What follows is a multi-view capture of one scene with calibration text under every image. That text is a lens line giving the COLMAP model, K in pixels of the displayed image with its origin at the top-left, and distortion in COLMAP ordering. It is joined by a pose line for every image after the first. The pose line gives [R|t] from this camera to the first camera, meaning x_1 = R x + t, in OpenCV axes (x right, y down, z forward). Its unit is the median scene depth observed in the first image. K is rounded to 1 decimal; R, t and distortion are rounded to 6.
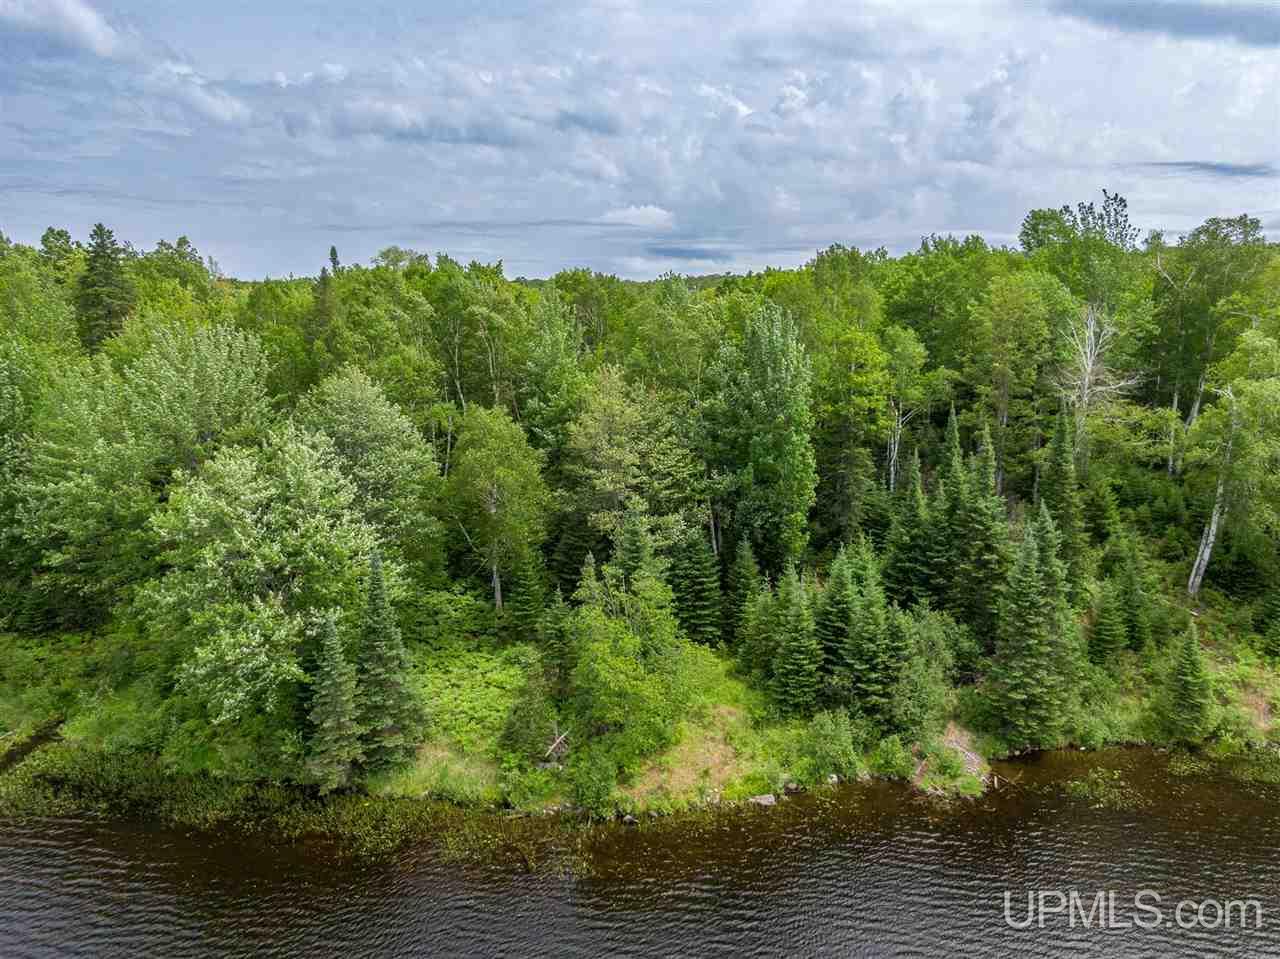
lens RADIAL K [[891.0, 0, 640.0], [0, 891.0, 479.5], [0, 0, 1]] dist [0.004455, -0.034826]
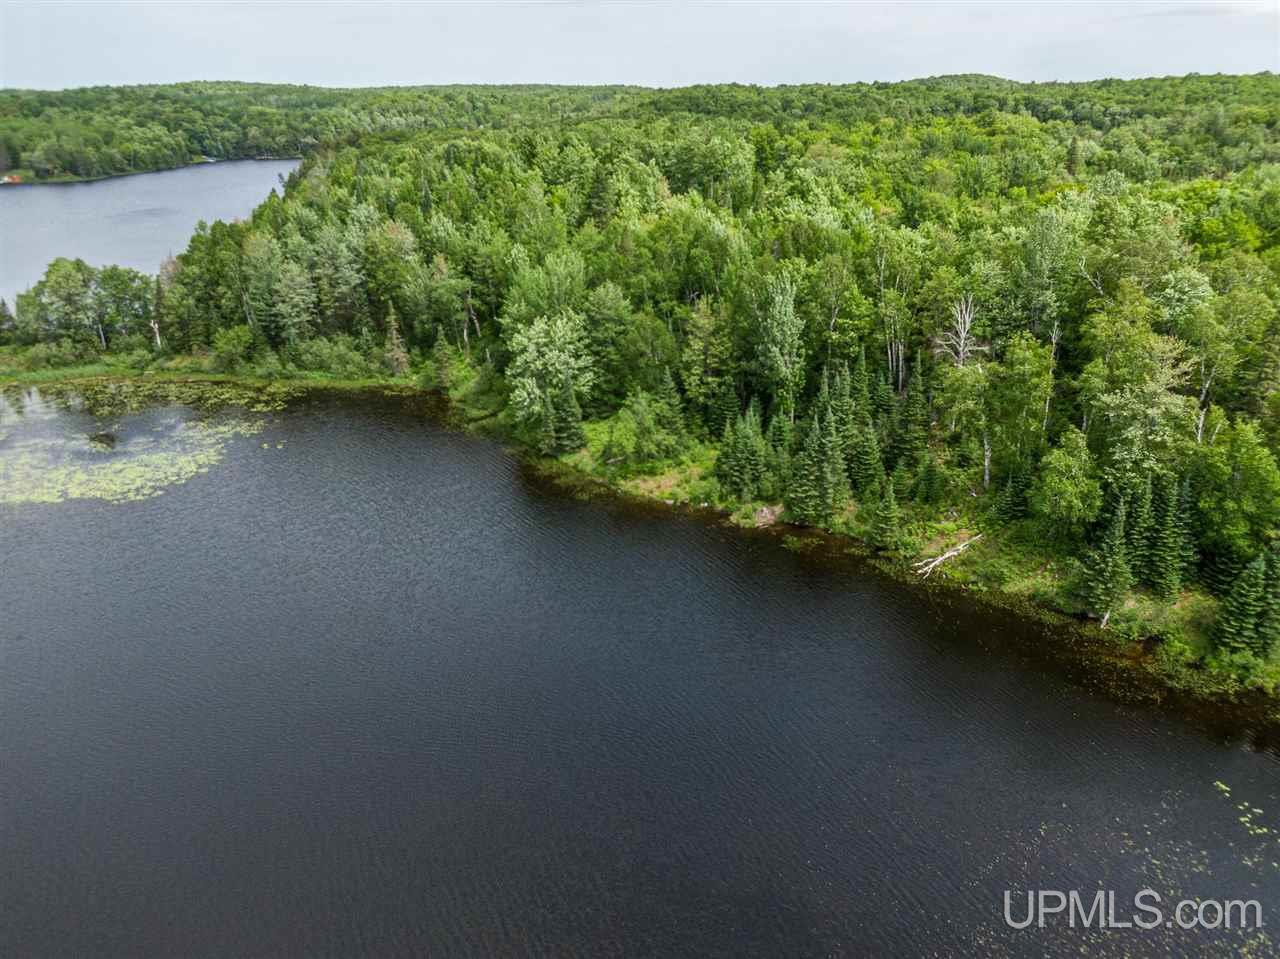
lens RADIAL K [[891.0, 0, 640.0], [0, 891.0, 479.5], [0, 0, 1]] dist [0.004455, -0.034826]
pose [[0.745317, 0.259685, -0.614057, 1.386317], [-0.107897, 0.955866, 0.273275, -0.308121], [0.657922, -0.137422, 0.740442, -0.729130]]
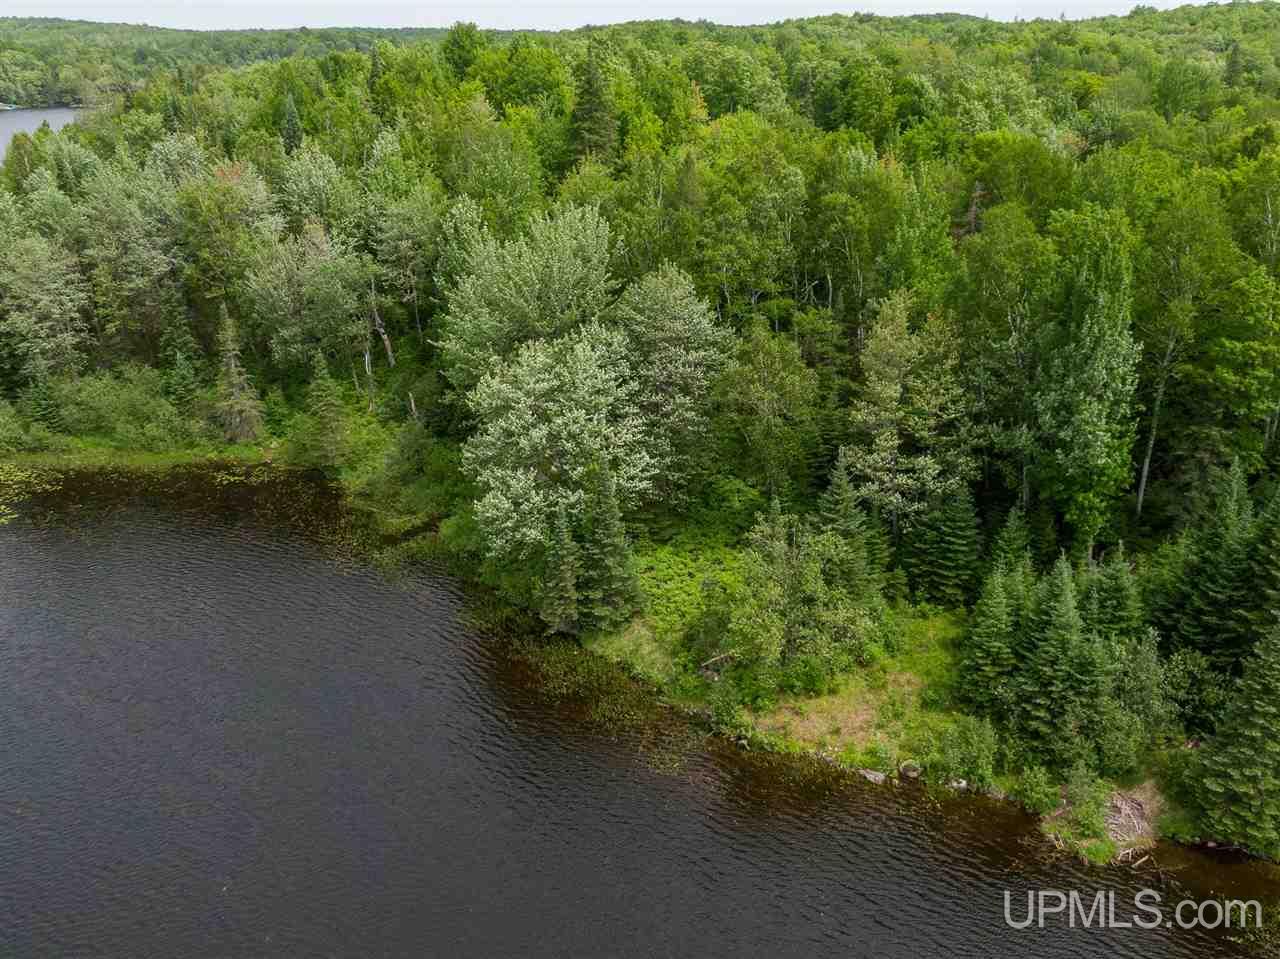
lens RADIAL K [[1048.1, 0, 640.0], [0, 1048.1, 479.5], [0, 0, 1]] dist [-0.002888, -0.006189]
pose [[0.792411, 0.229344, -0.565231, 0.478183], [-0.097406, 0.962312, 0.253905, -0.219312], [0.602160, -0.146140, 0.784886, -0.041017]]
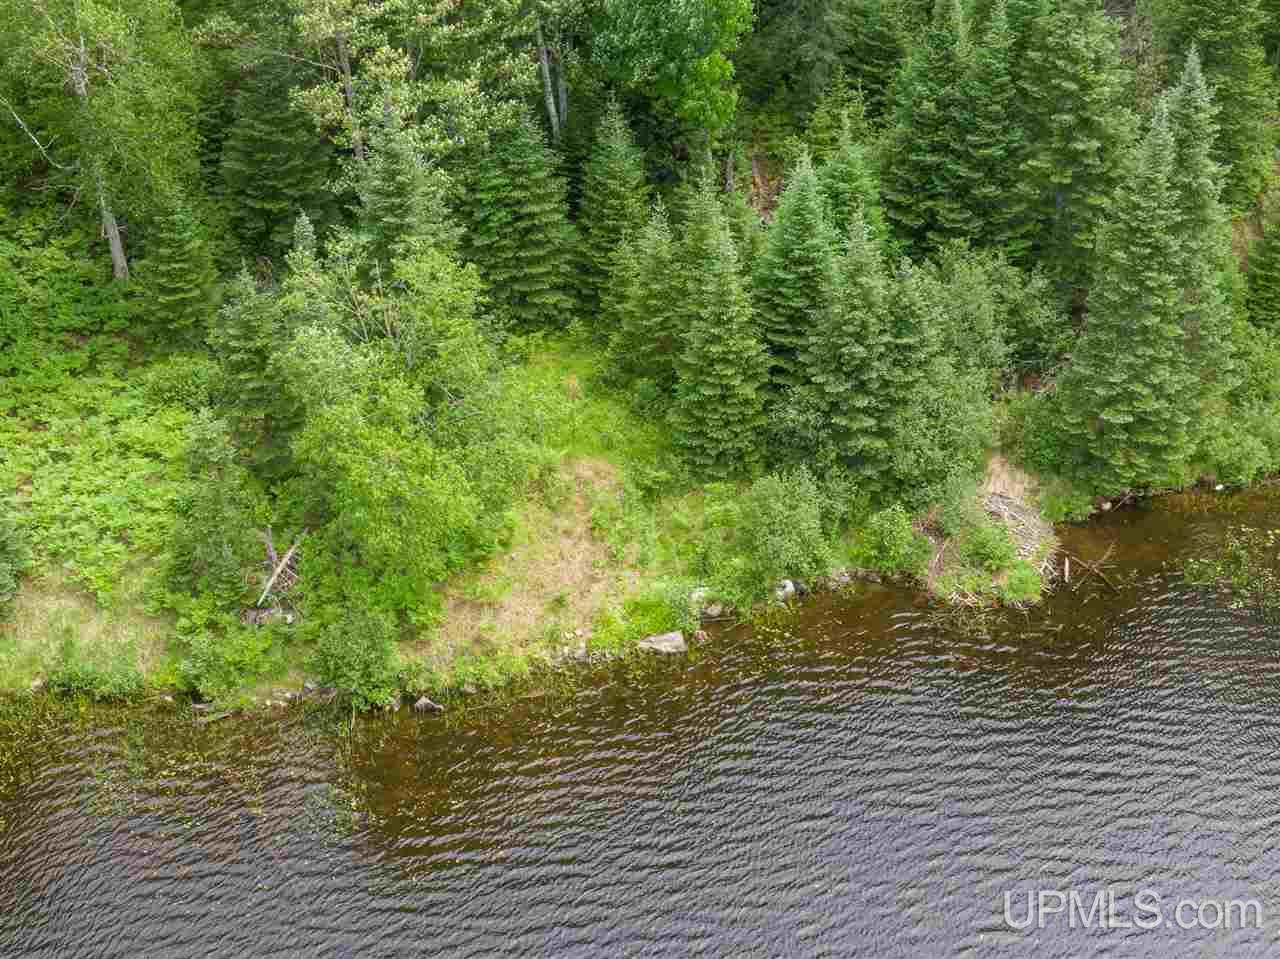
lens RADIAL K [[1769.4, 0, 640.0], [0, 1769.4, 479.5], [0, 0, 1]] dist [0.000127, 0.032050]
pose [[0.989802, -0.076994, 0.119850, -0.001151], [0.024666, 0.921271, 0.388139, -0.150449], [-0.140299, -0.381225, 0.913775, 0.025922]]
